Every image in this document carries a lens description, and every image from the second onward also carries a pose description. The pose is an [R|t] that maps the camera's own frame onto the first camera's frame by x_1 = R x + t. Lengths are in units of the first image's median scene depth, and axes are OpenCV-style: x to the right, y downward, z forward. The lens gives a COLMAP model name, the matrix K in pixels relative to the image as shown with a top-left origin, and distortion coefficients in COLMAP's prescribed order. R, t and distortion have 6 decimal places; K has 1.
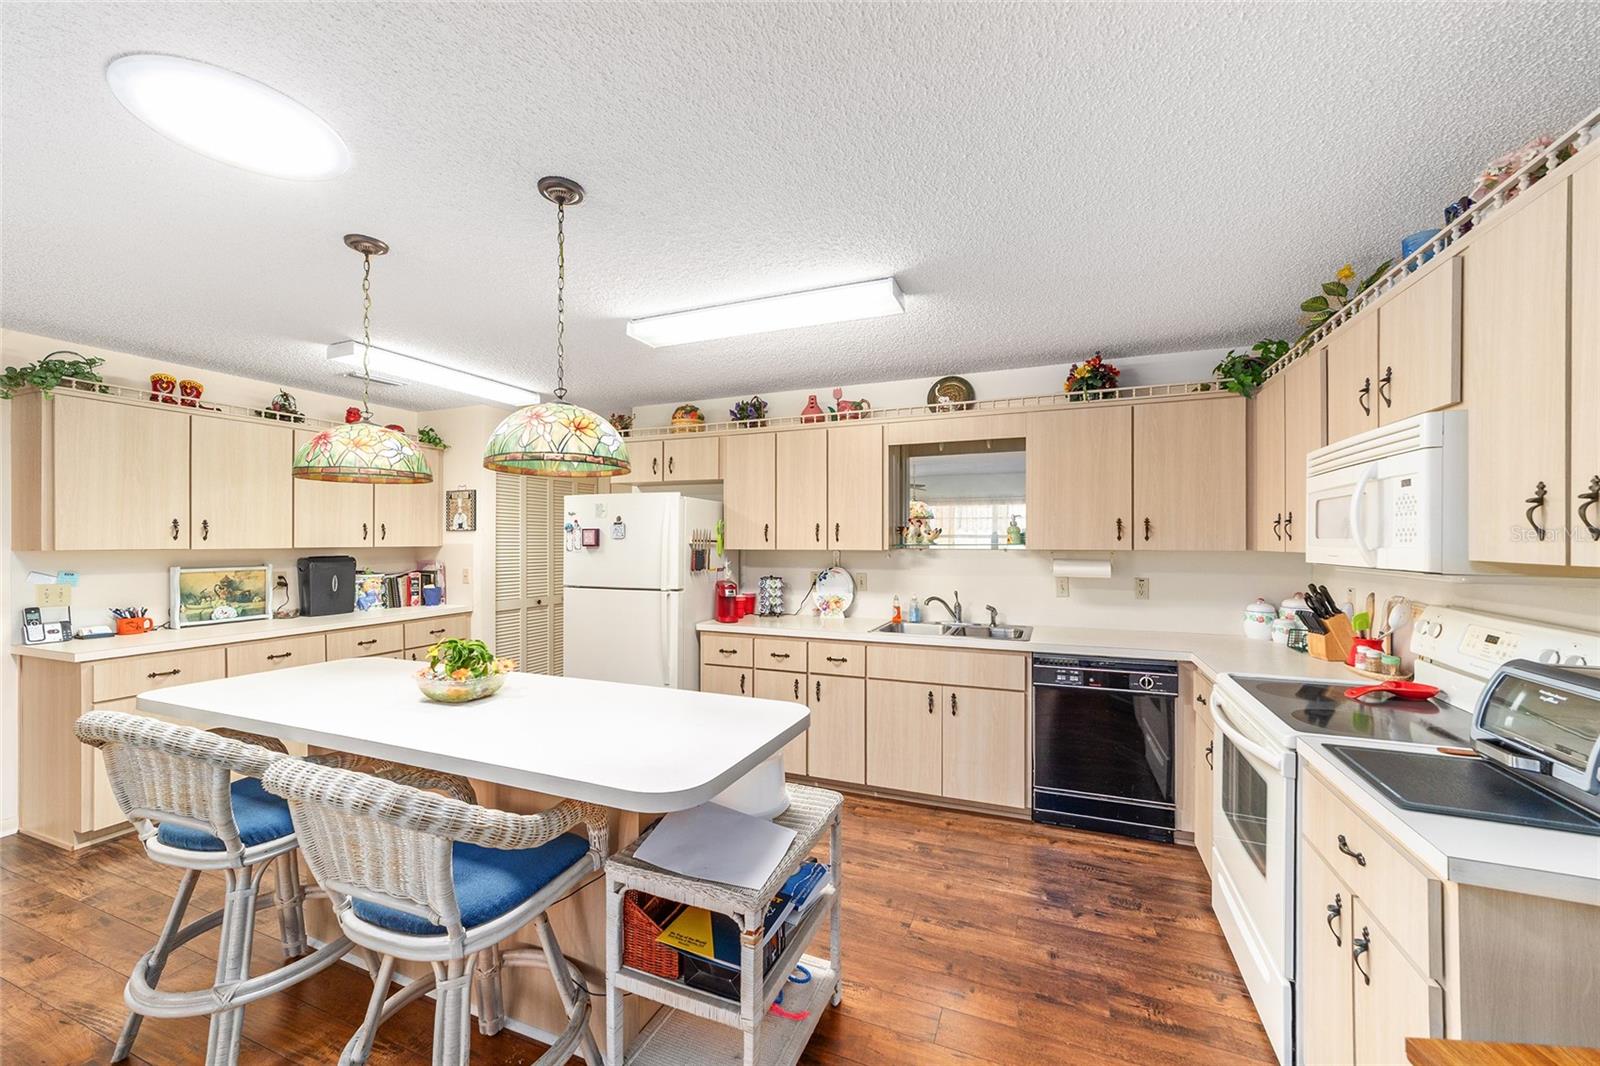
lens RADIAL K [[618.9, 0, 800.0], [0, 618.9, 537.5], [0, 0, 1]] dist [-0.016094, 0.008636]
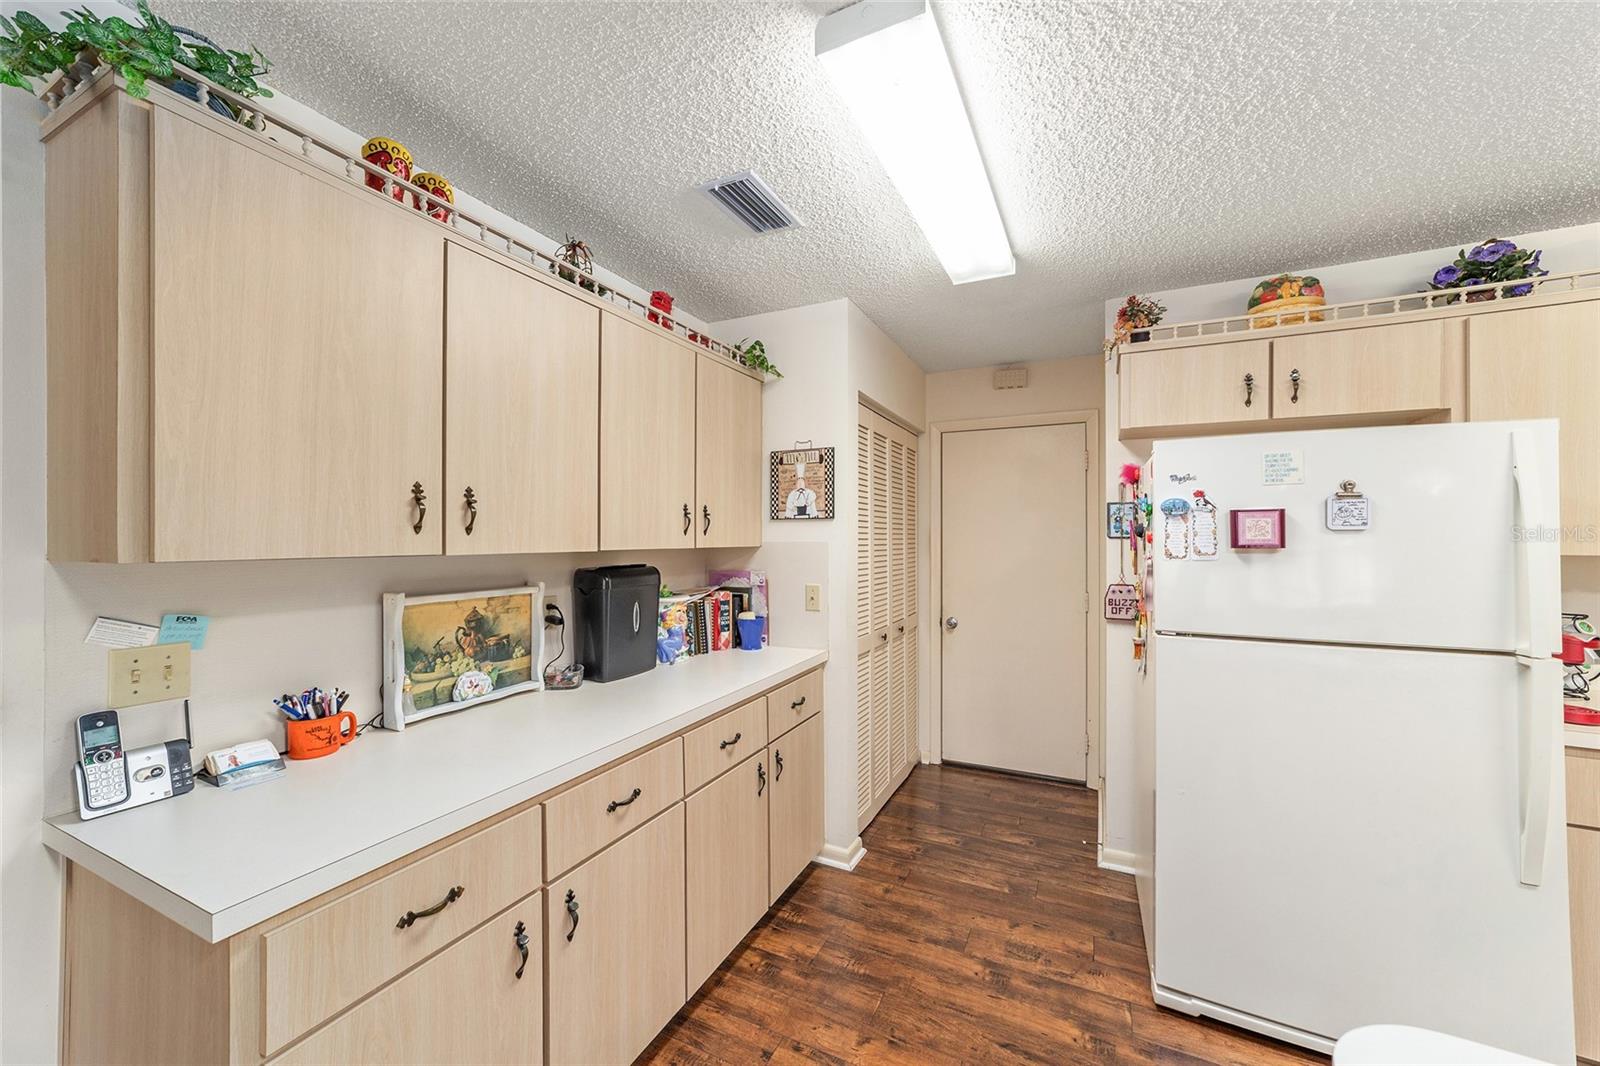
lens RADIAL K [[612.9, 0, 795.1], [0, 612.9, 534.6], [0, 0, 1]] dist [-0.017098, 0.008583]
pose [[0.997481, 0.000137, -0.070929, -0.643185], [-0.000206, 1.000000, -0.000967, 0.004602], [0.070929, 0.000979, 0.997481, 0.533186]]
